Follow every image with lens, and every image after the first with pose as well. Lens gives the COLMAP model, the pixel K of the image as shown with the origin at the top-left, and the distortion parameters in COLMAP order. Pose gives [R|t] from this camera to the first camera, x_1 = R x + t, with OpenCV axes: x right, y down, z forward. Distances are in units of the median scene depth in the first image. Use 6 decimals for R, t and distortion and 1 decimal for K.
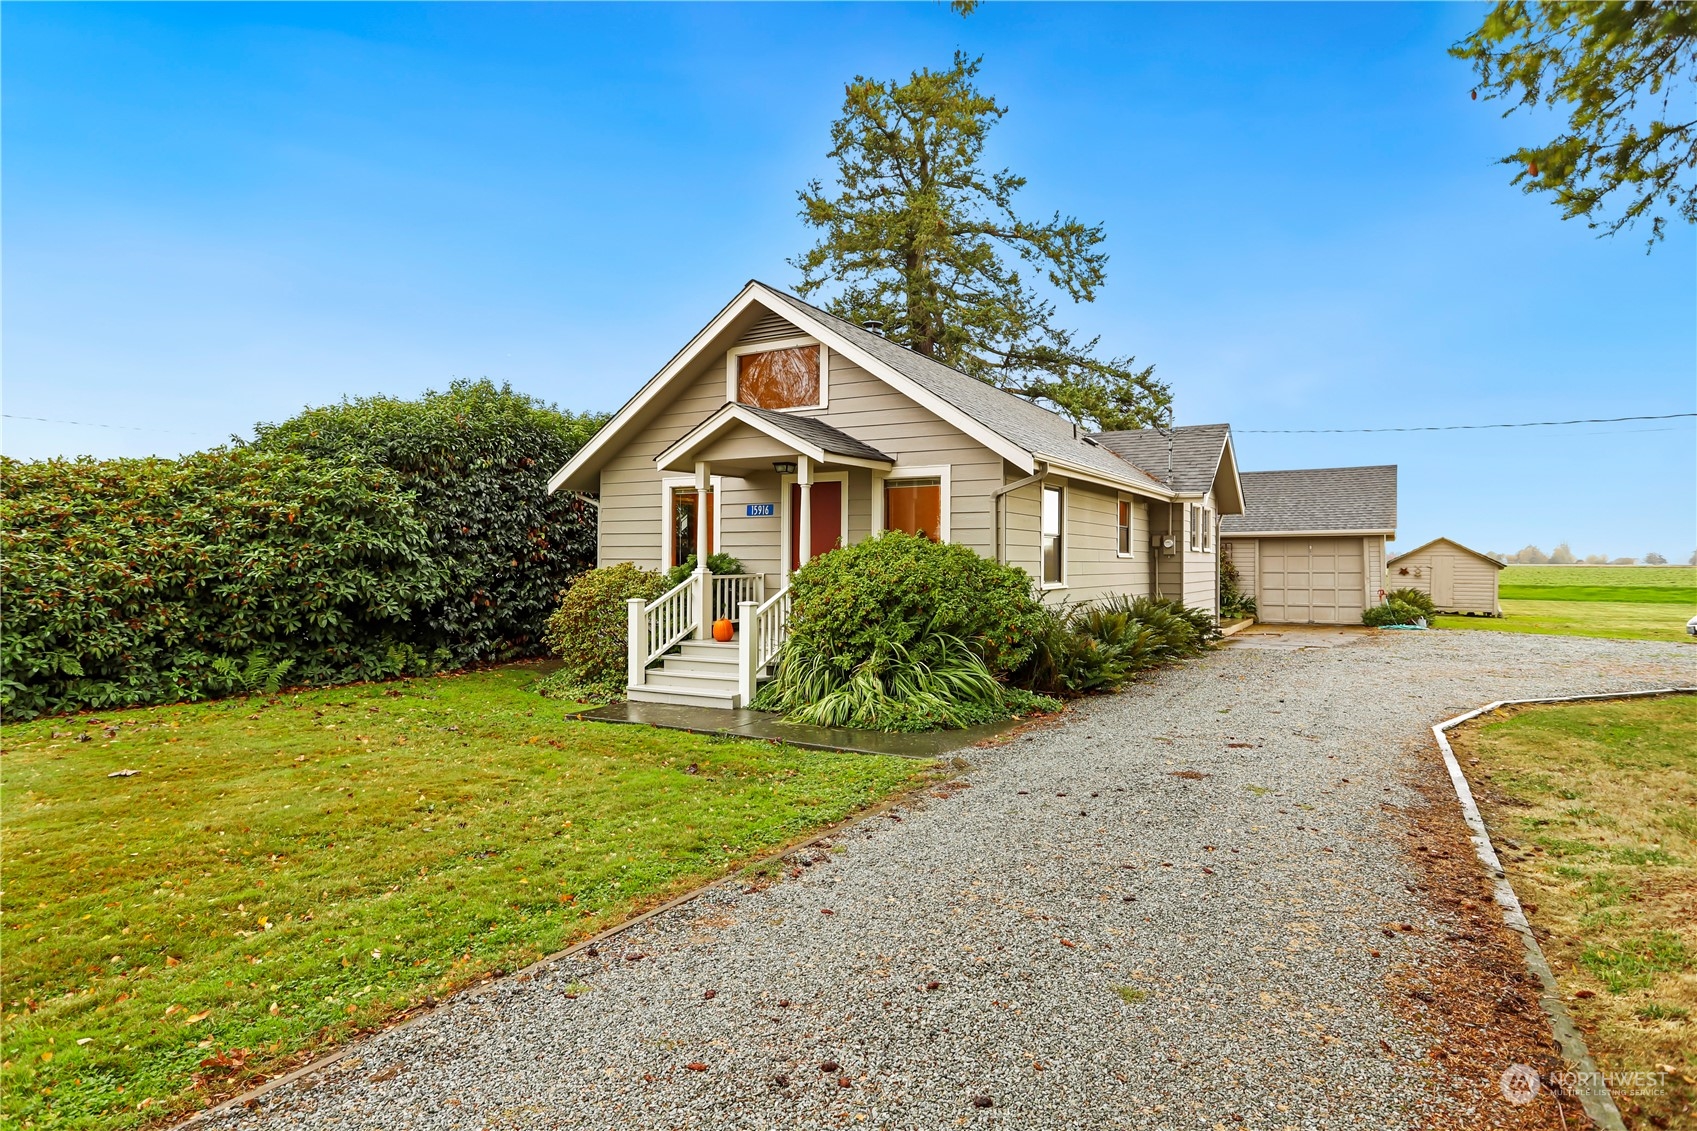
lens RADIAL K [[963.2, 0, 841.3], [0, 963.2, 556.8], [0, 0, 1]] dist [0.013983, 0.000230]
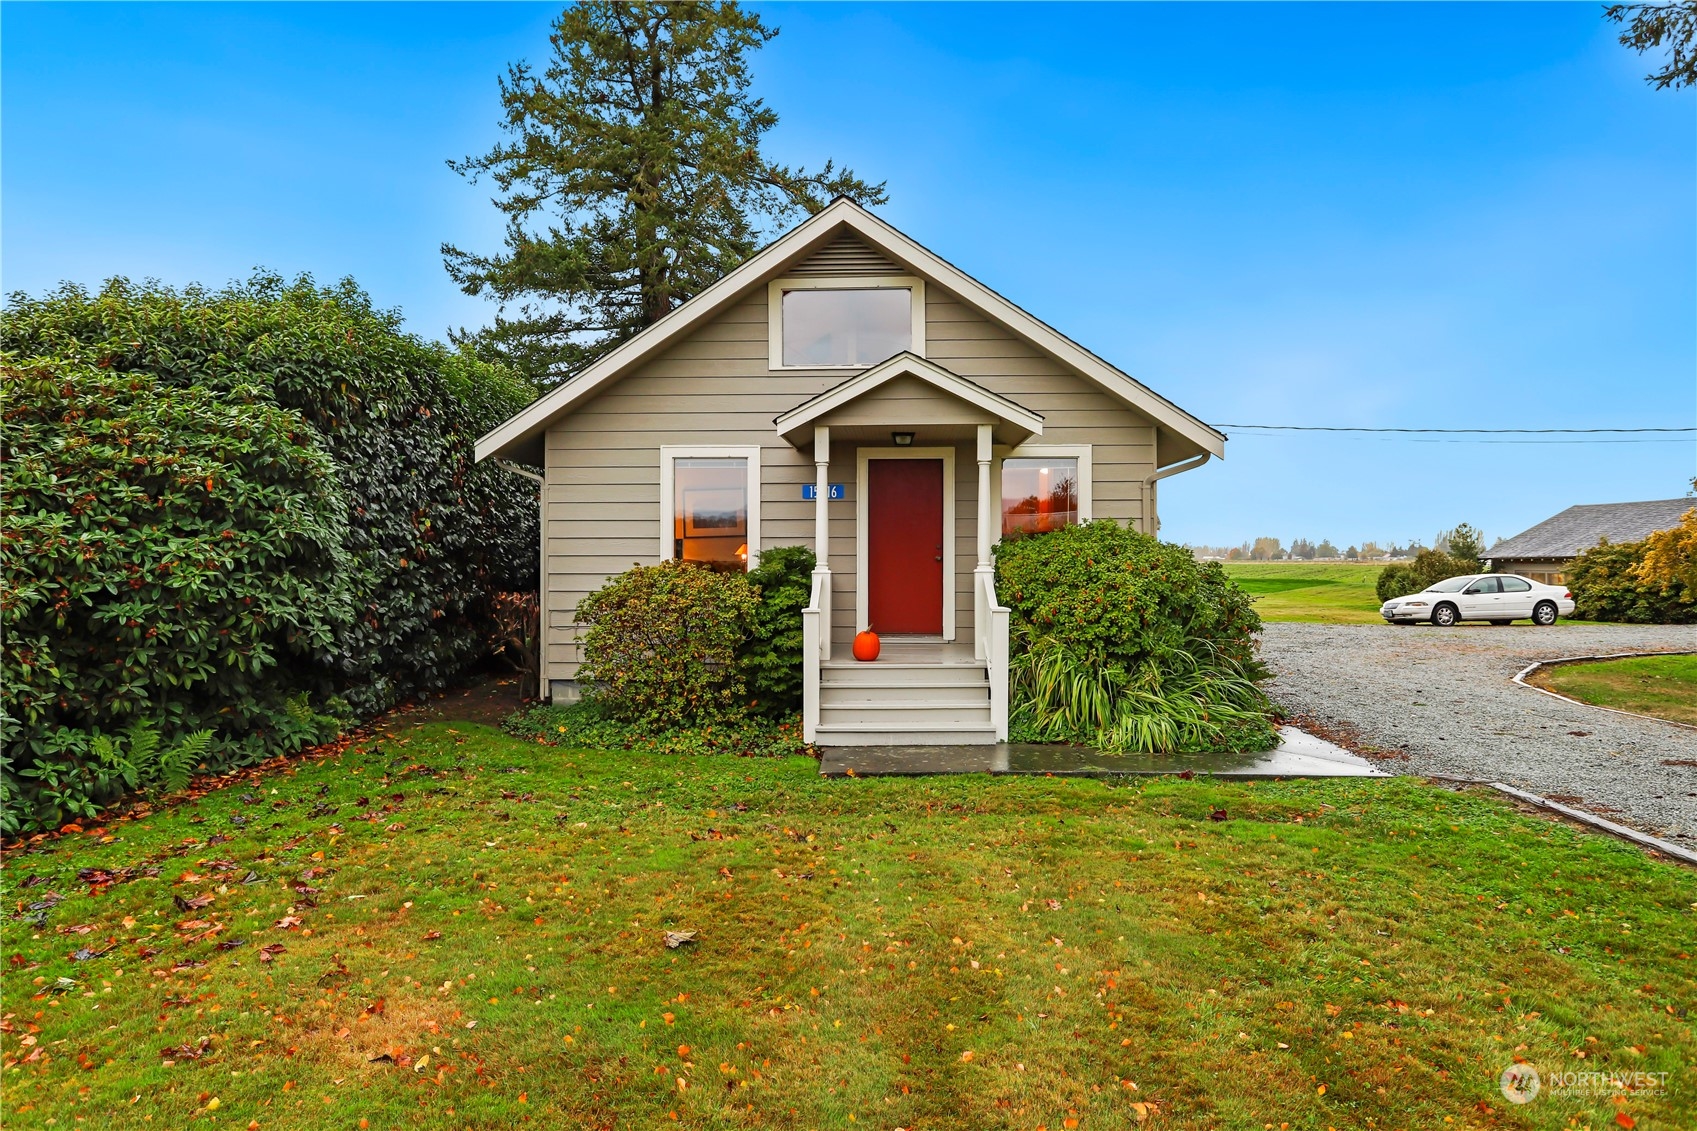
lens RADIAL K [[1114.5, 0, 848.5], [0, 1114.5, 565.5], [0, 0, 1]] dist [0.003061, 0.001013]
pose [[0.862569, -0.007807, 0.505880, -0.575959], [0.003145, 0.999944, 0.010069, 0.002019], [-0.505930, -0.007094, 0.862545, 0.230227]]
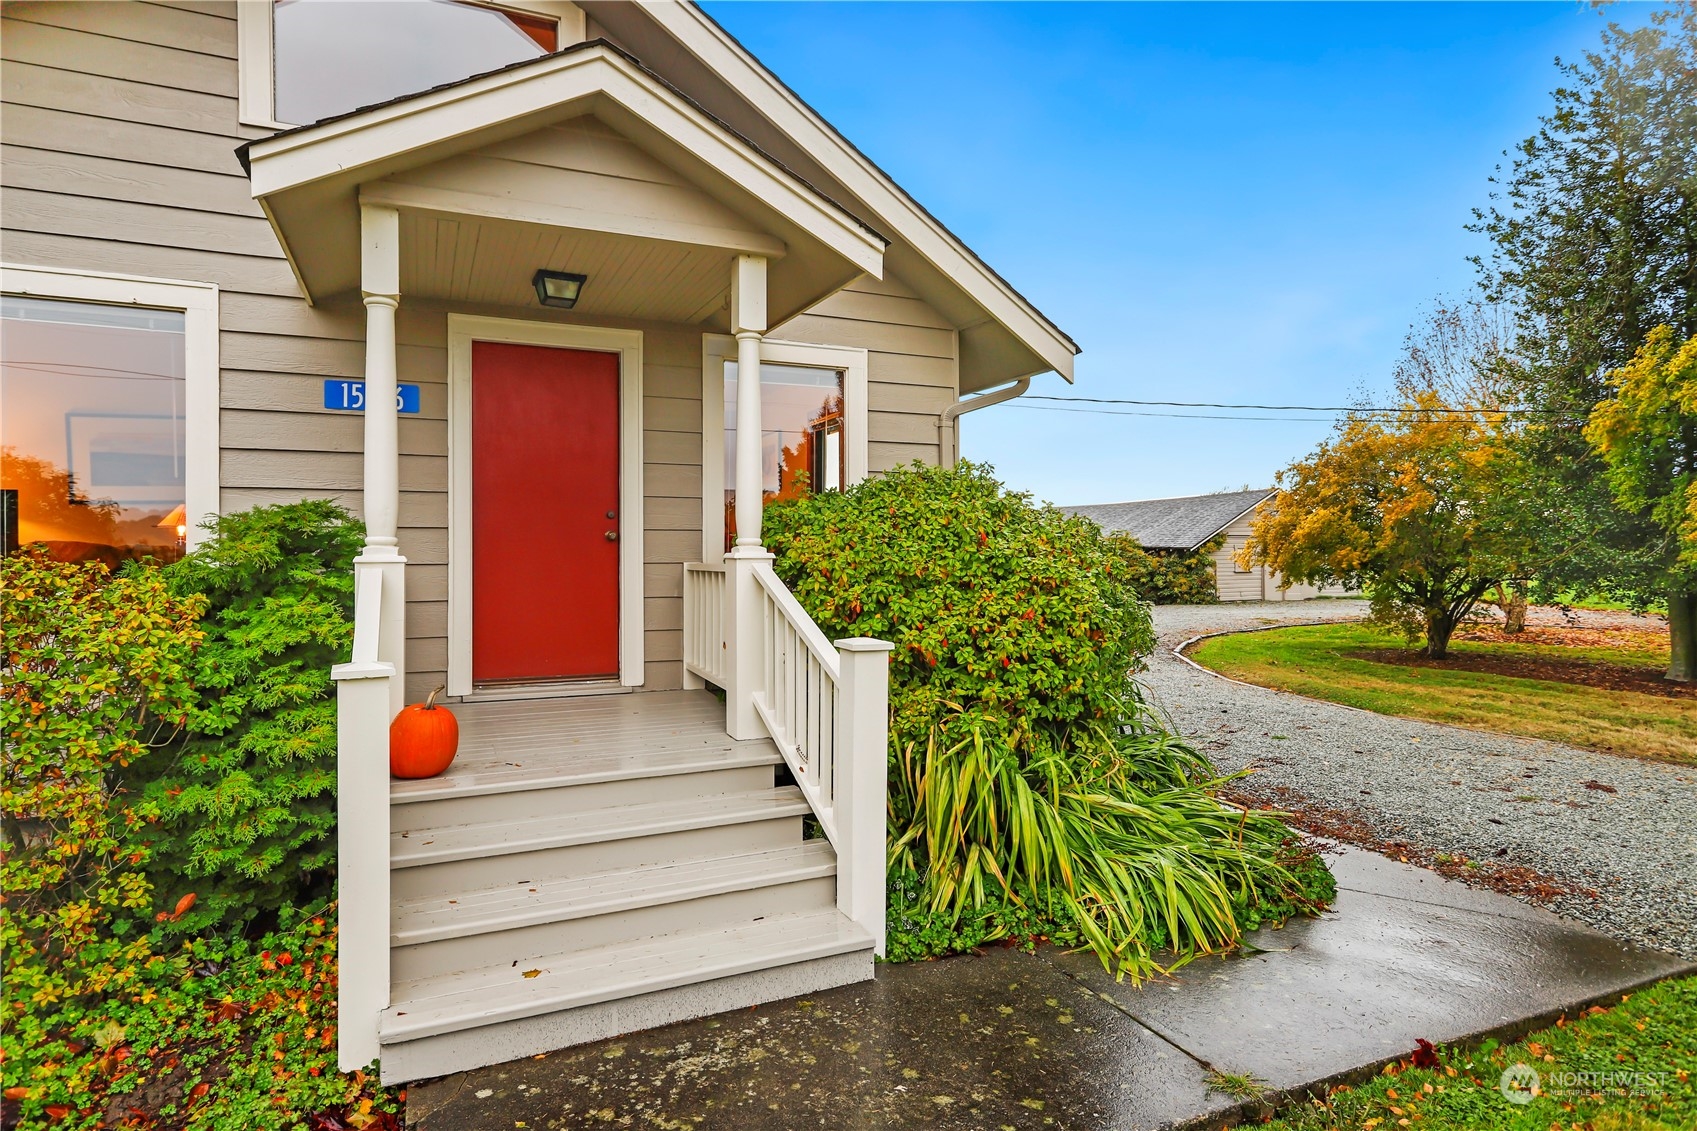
lens RADIAL K [[963.2, 0, 841.3], [0, 963.2, 556.8], [0, 0, 1]] dist [0.013983, 0.000230]
pose [[0.552309, -0.007530, 0.833605, -0.331975], [0.003969, 0.999972, 0.006403, 0.013447], [-0.833630, -0.000228, 0.552323, 0.695503]]
